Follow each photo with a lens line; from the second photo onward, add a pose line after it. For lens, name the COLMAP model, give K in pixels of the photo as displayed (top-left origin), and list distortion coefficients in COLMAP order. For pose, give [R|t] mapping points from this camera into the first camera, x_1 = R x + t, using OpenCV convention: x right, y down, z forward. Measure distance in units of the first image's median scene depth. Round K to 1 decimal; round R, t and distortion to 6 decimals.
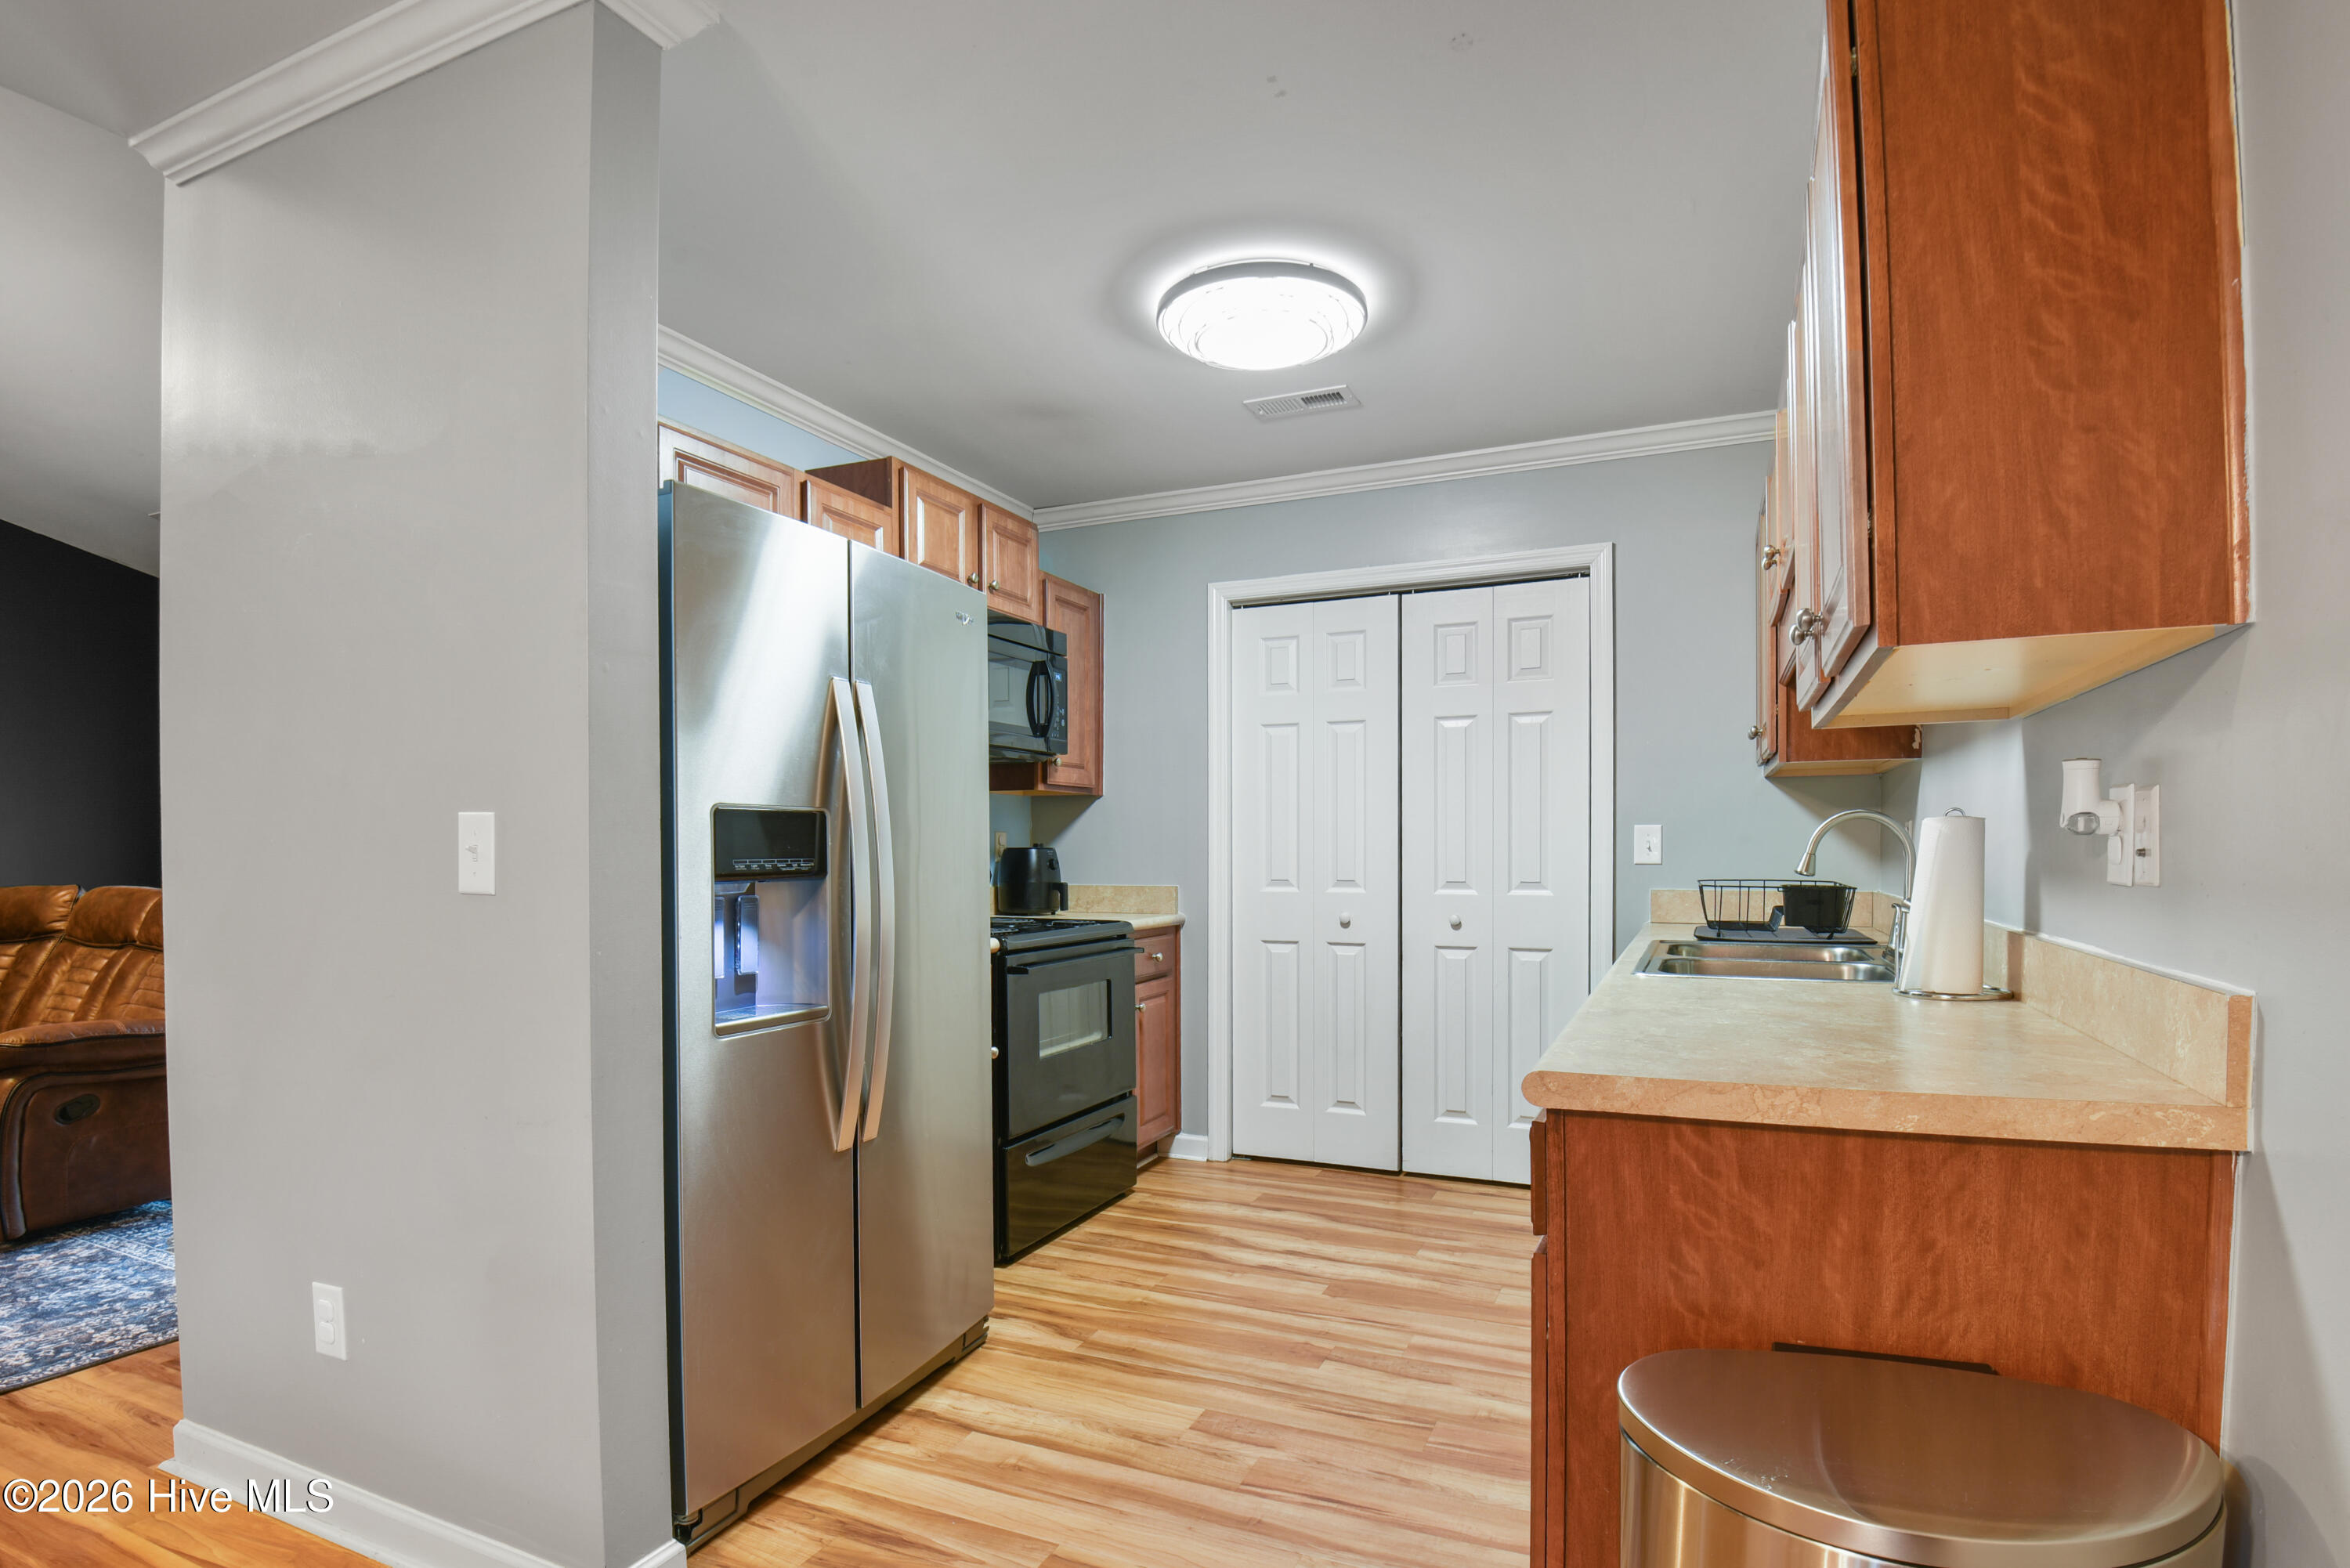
lens RADIAL K [[1097.5, 0, 1119.4], [0, 1097.5, 857.8], [0, 0, 1]] dist [-0.031642, -0.000776]
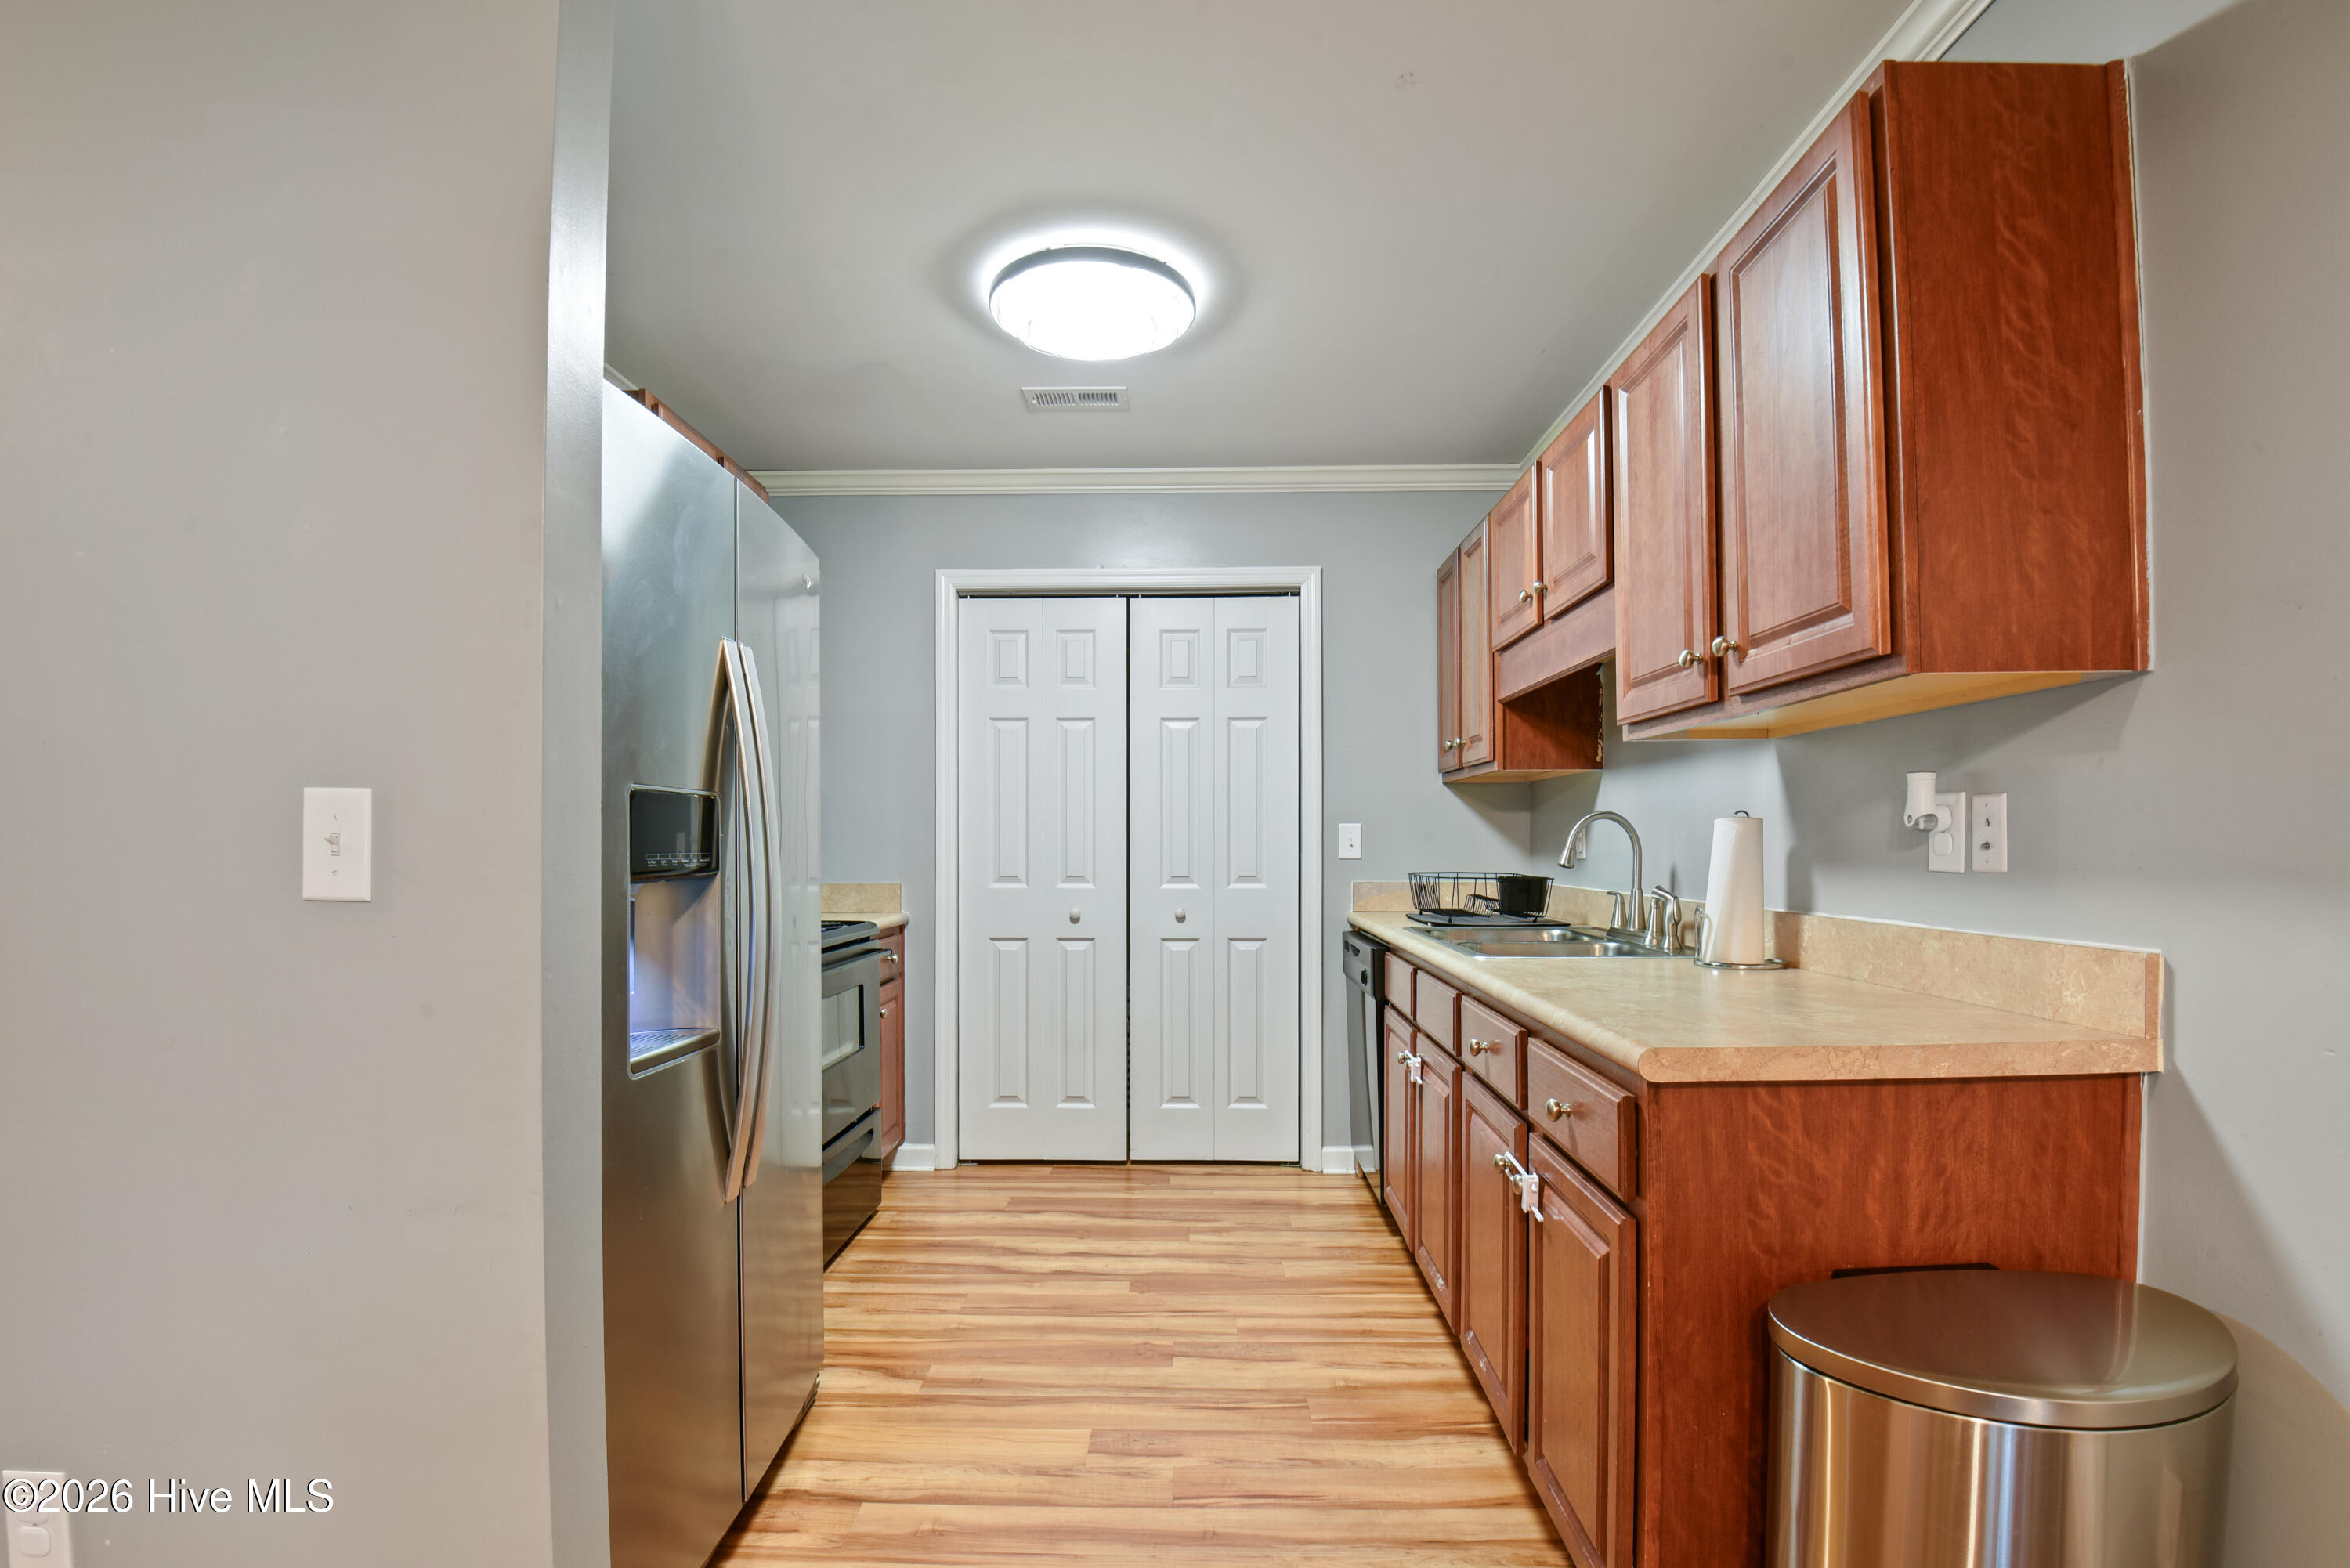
lens RADIAL K [[1097.5, 0, 1122.5], [0, 1097.5, 837.3], [0, 0, 1]] dist [-0.031642, -0.000776]
pose [[0.931680, 0.004484, 0.363253, -0.279285], [0.001433, 0.999871, -0.016018, 0.002464], [-0.363278, 0.015444, 0.931553, 0.104825]]
